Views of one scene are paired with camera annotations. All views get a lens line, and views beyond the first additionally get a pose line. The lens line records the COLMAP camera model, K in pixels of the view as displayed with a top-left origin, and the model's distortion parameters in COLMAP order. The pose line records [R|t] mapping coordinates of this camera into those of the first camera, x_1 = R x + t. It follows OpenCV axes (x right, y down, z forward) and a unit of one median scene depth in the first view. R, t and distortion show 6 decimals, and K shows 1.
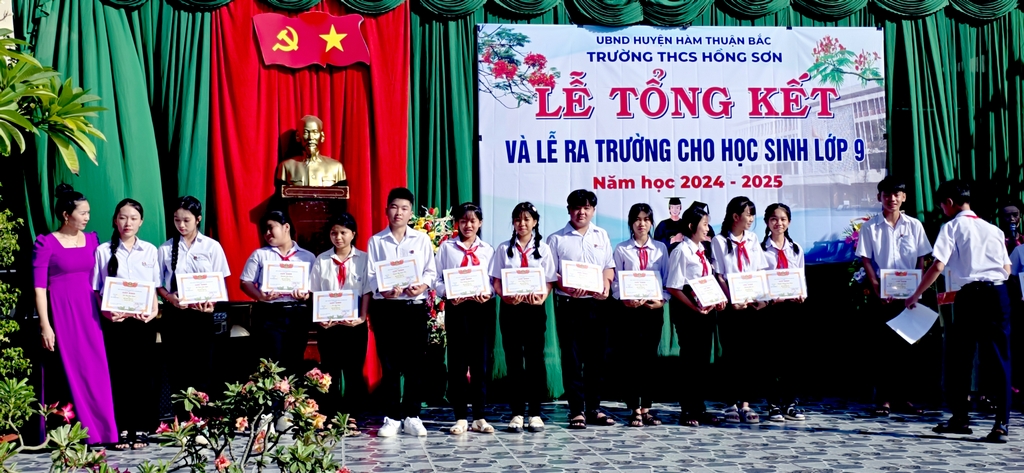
lens RADIAL K [[1408.6, 0, 510.6], [0, 1408.6, 179.6], [0, 0, 1]] dist [0.263202, -1.432799]
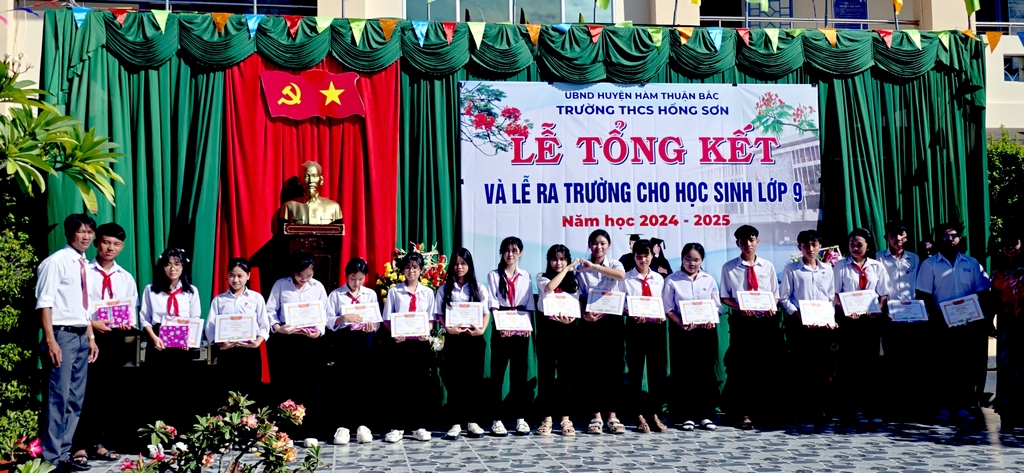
lens RADIAL K [[1016.5, 0, 482.4], [0, 1016.5, 217.3], [0, 0, 1]] dist [0.165971, -0.404666]
pose [[0.999879, -0.001982, -0.015457, 0.007087], [0.001773, 0.999907, -0.013507, 0.009954], [0.015483, 0.013478, 0.999789, 0.182313]]
